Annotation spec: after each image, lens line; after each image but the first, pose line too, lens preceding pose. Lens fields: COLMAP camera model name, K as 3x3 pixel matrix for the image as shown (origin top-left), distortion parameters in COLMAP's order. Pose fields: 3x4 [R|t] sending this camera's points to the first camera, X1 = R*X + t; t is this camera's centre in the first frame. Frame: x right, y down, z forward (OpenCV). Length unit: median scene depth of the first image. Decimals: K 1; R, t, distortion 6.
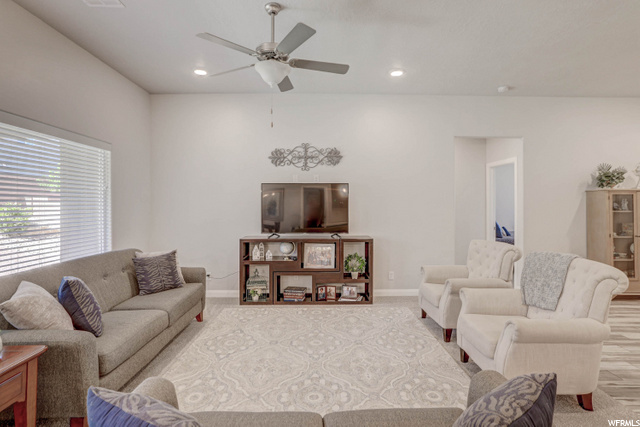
lens RADIAL K [[325.7, 0, 324.5], [0, 325.7, 206.7], [0, 0, 1]] dist [-0.014254, 0.003917]
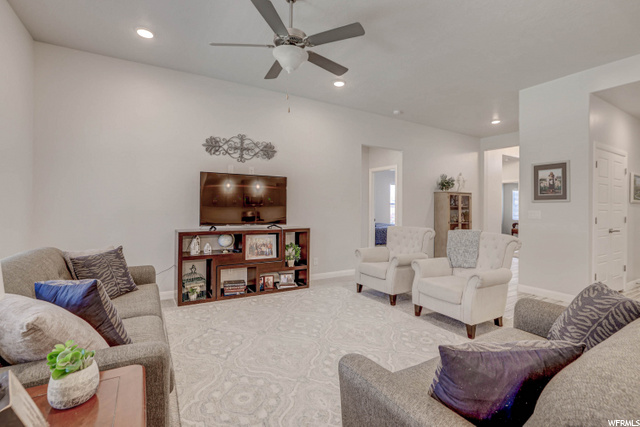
lens RADIAL K [[303.4, 0, 326.1], [0, 303.4, 206.1], [0, 0, 1]] dist [-0.018002, 0.002755]
pose [[0.865010, 0.010247, 0.501651, -0.317125], [-0.007375, 0.999943, -0.007709, 0.030311], [-0.501701, 0.002969, 0.865036, 0.080409]]
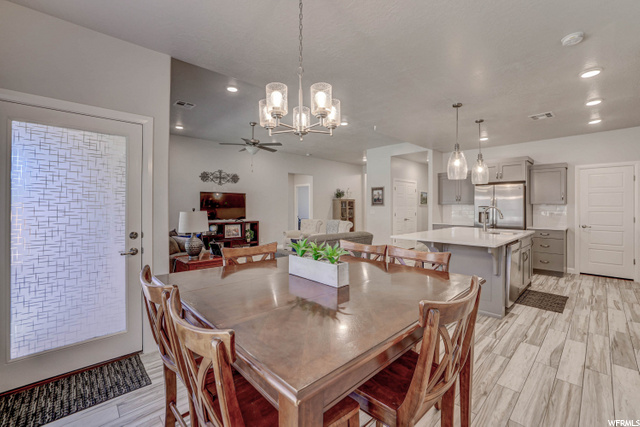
lens RADIAL K [[269.3, 0, 319.4], [0, 269.3, 206.5], [0, 0, 1]] dist [-0.019552, 0.000167]
pose [[0.752981, 0.001901, 0.658039, -0.666531], [0.001423, 0.999989, -0.004517, 0.015928], [-0.658041, 0.004337, 0.752970, -0.511895]]
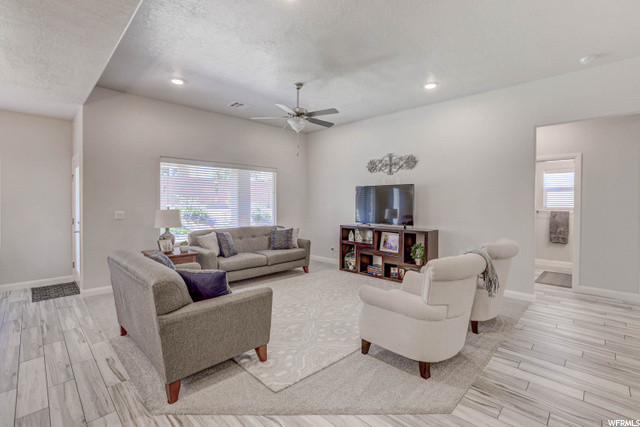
lens RADIAL K [[303.4, 0, 324.2], [0, 303.4, 206.6], [0, 0, 1]] dist [-0.018002, 0.002755]
pose [[0.695606, 0.009606, -0.718359, 0.654210], [-0.006909, 0.999954, 0.006681, 0.006554], [0.718390, 0.000316, 0.695641, -0.004155]]
